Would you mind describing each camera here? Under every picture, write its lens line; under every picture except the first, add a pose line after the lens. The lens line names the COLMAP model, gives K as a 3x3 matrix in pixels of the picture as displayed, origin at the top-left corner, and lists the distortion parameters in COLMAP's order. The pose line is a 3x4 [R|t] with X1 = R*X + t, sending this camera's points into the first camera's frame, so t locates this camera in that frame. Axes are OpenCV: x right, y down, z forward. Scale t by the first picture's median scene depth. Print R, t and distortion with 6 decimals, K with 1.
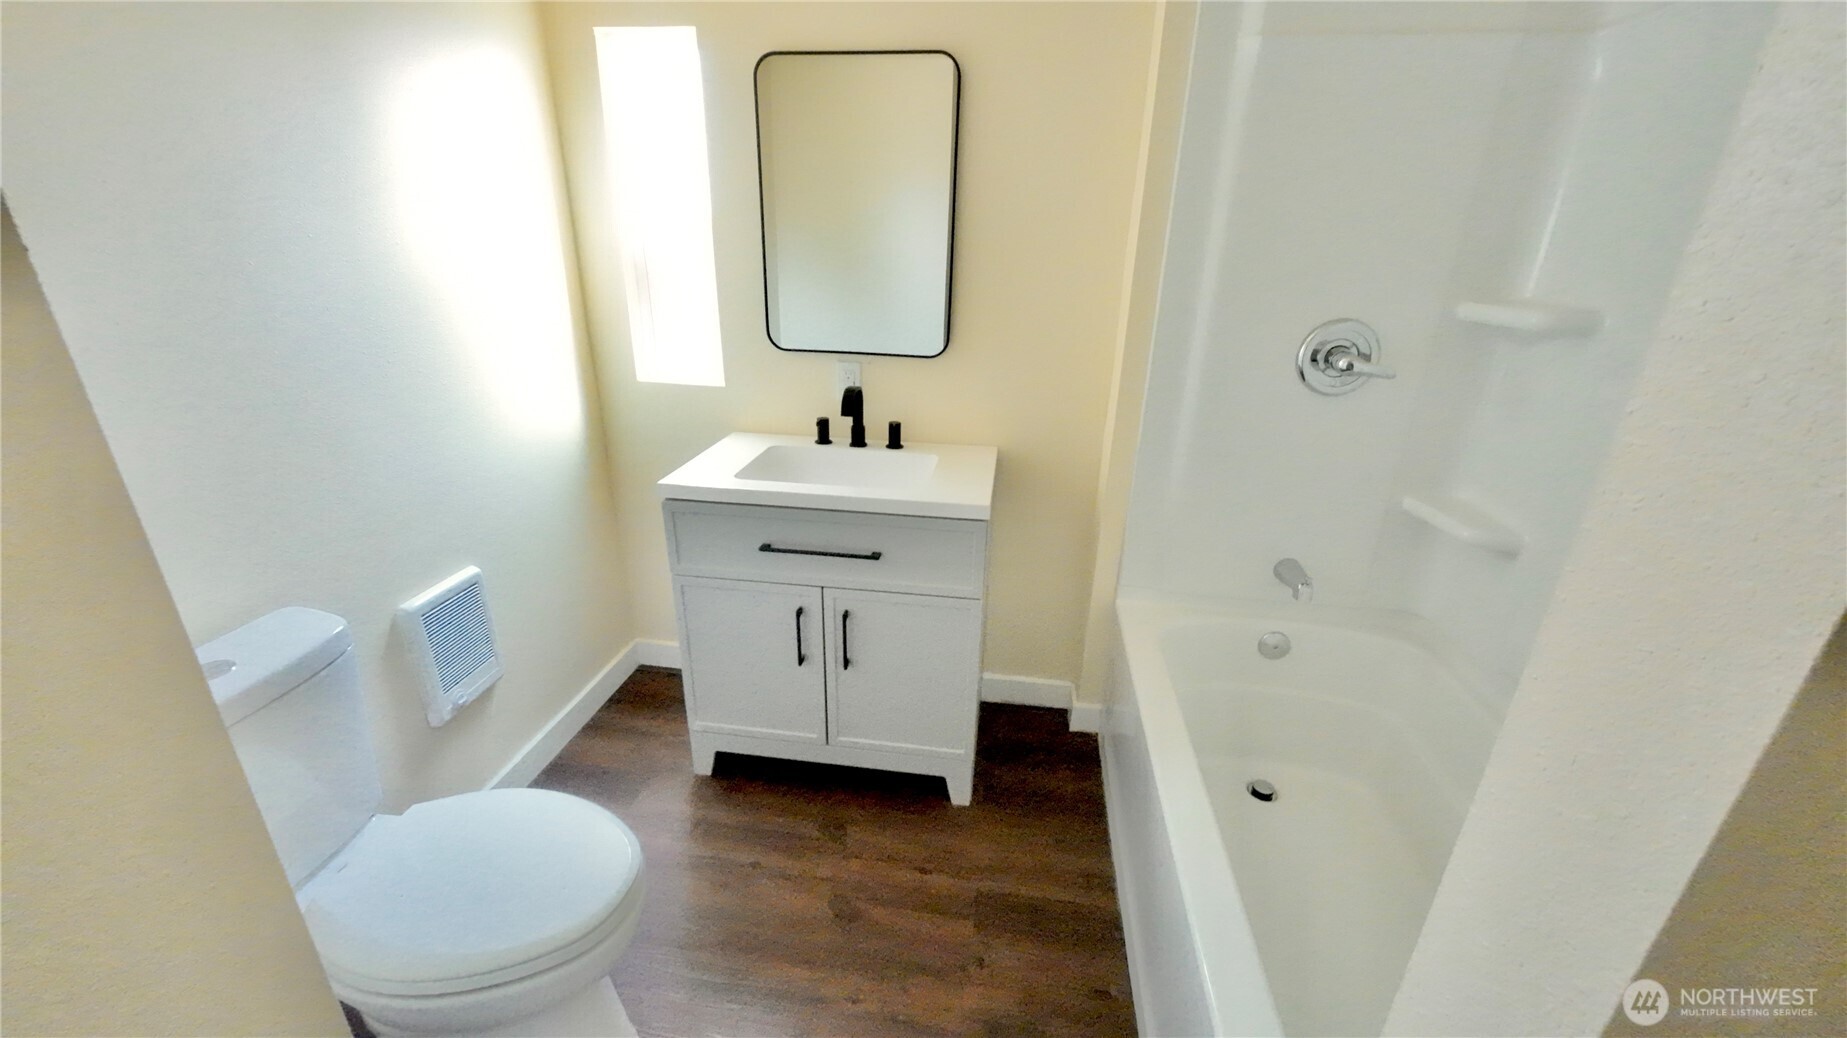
lens RADIAL K [[695.9, 0, 923.5], [0, 695.9, 519.0], [0, 0, 1]] dist [0.000571, 0.000089]
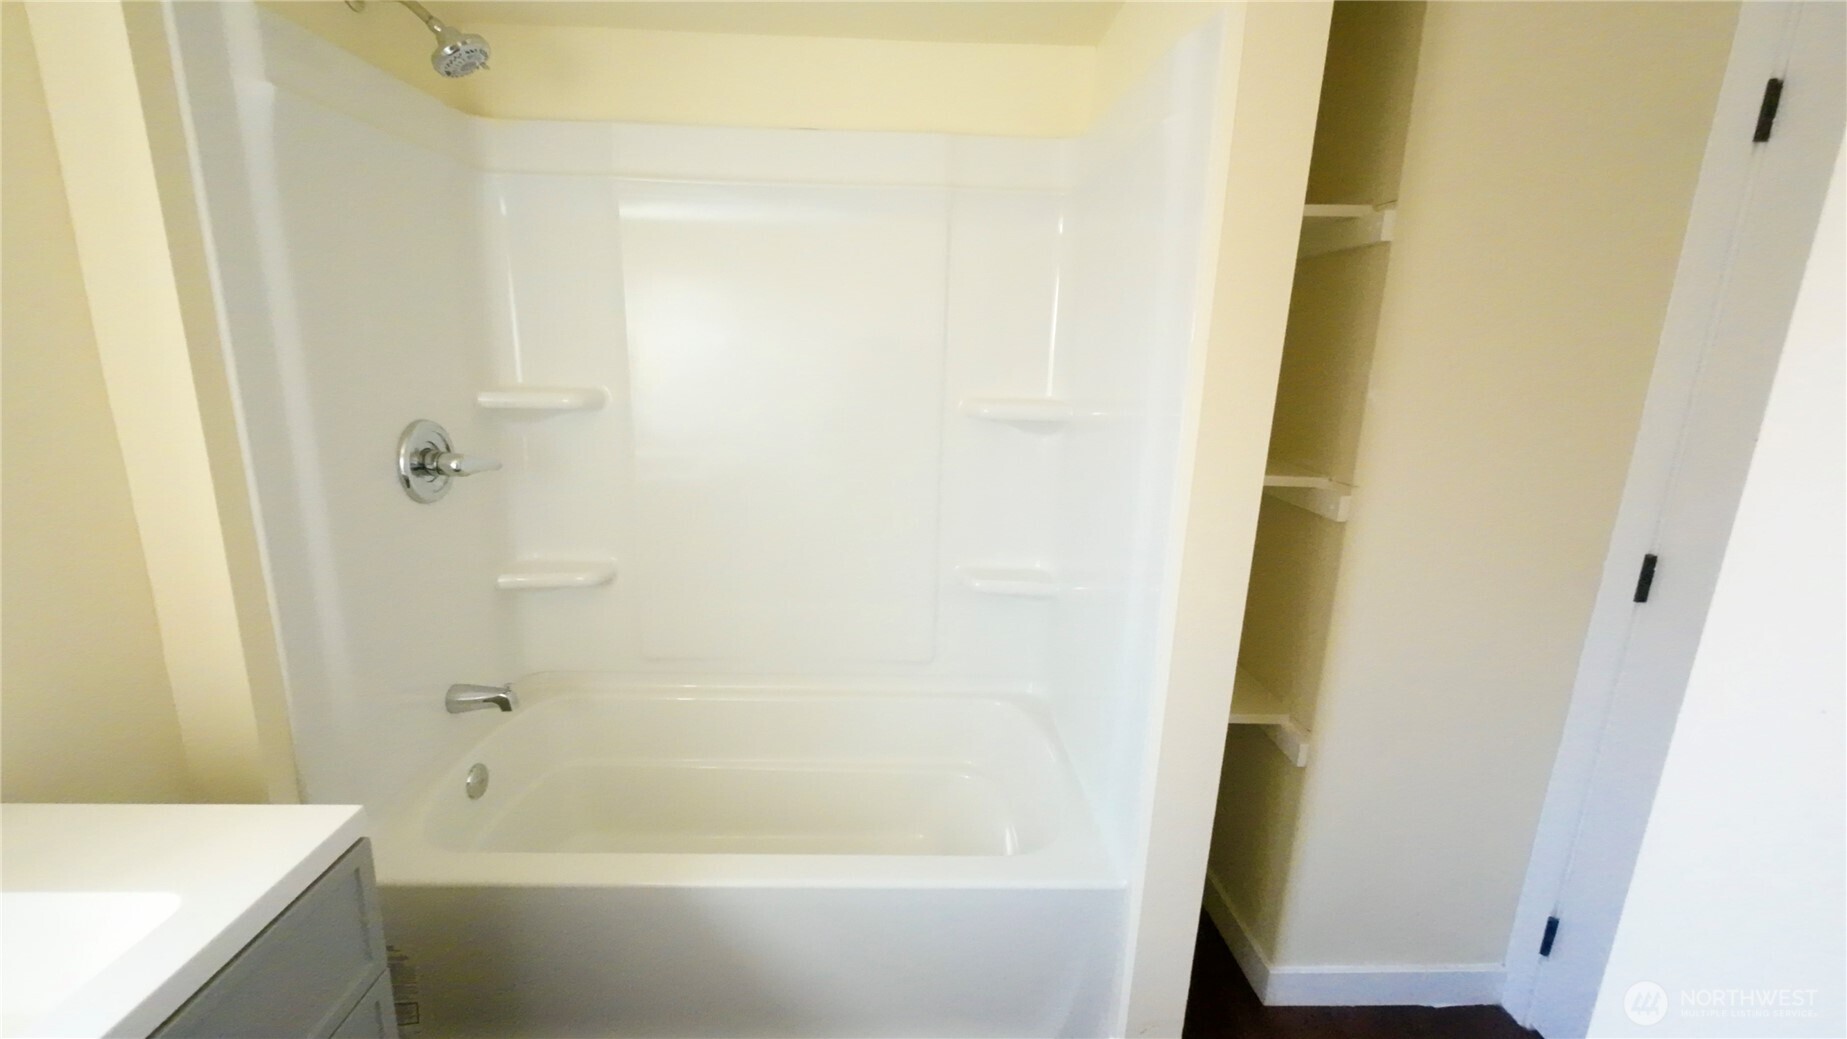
lens RADIAL K [[712.8, 0, 923.5], [0, 712.8, 519.5], [0, 0, 1]] dist [0.000341, 0.000057]
pose [[-0.165371, -0.238757, 0.956895, -0.416181], [0.328636, 0.901461, 0.281720, -0.207939], [-0.929866, 0.361059, -0.070611, 0.488000]]
